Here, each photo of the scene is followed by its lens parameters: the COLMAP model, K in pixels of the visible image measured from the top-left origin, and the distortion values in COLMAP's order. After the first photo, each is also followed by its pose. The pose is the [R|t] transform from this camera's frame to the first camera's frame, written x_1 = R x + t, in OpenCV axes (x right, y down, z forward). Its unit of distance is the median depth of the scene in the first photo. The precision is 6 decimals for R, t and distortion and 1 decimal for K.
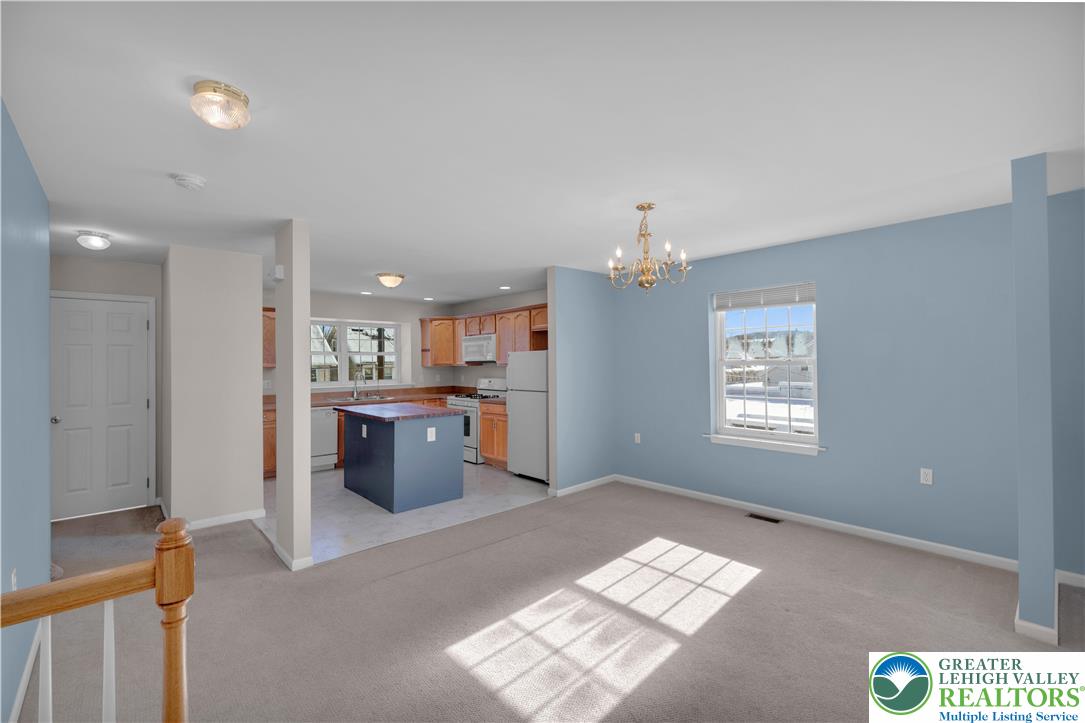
lens RADIAL K [[443.8, 0, 503.6], [0, 443.8, 362.5], [0, 0, 1]] dist [-0.000408, -0.000352]
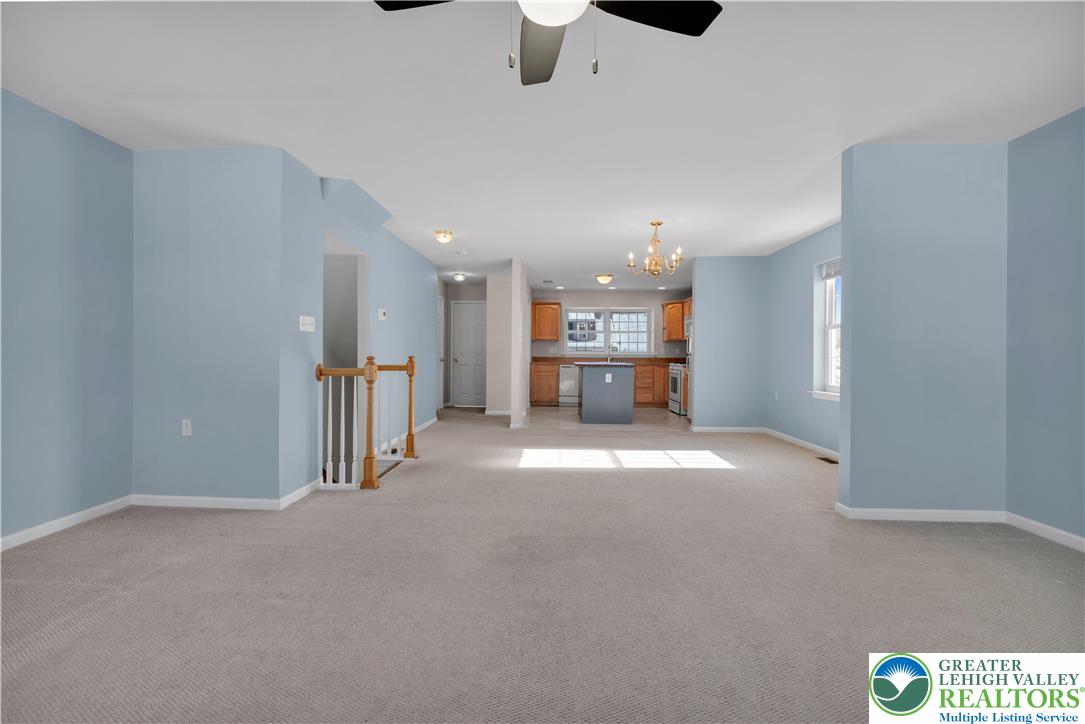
lens RADIAL K [[443.8, 0, 542.3], [0, 443.8, 360.5], [0, 0, 1]] dist [-0.000408, -0.000352]
pose [[0.734225, 0.025835, -0.678414, 0.540358], [-0.017016, 0.999662, 0.019652, 0.056817], [0.678693, -0.002885, 0.734417, -0.217723]]
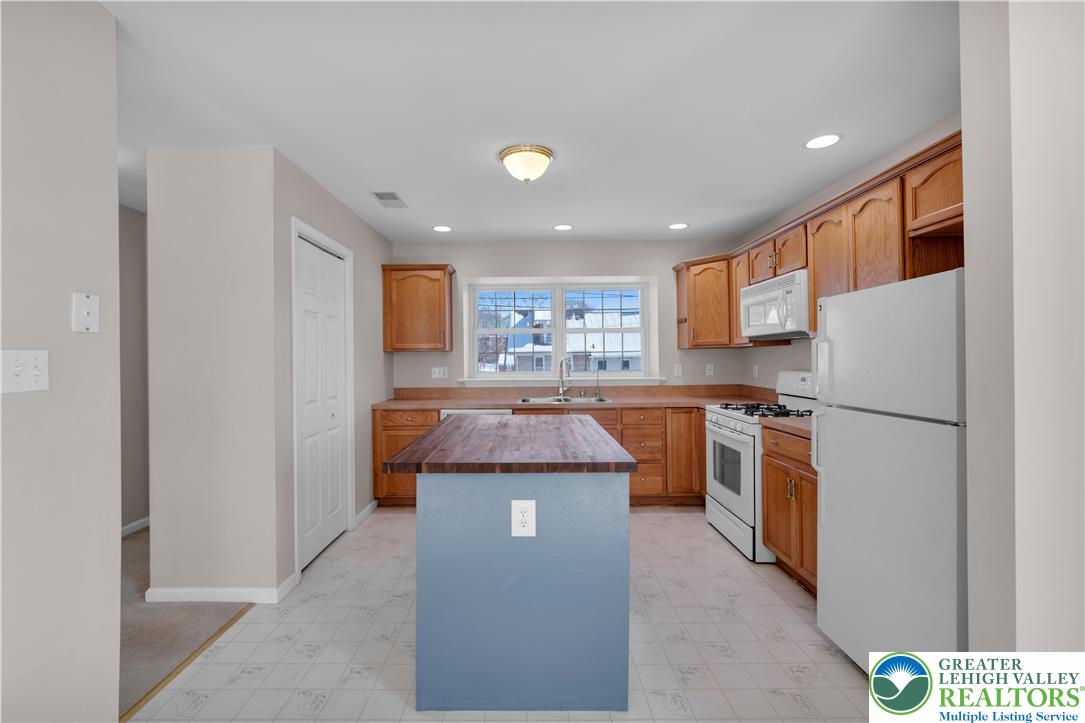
lens RADIAL K [[443.8, 0, 548.4], [0, 443.8, 356.7], [0, 0, 1]] dist [-0.000408, -0.000352]
pose [[0.778025, 0.001591, -0.628231, 0.062524], [0.000415, 0.999995, 0.003047, 0.021377], [0.628233, -0.002632, 0.778021, 0.553368]]
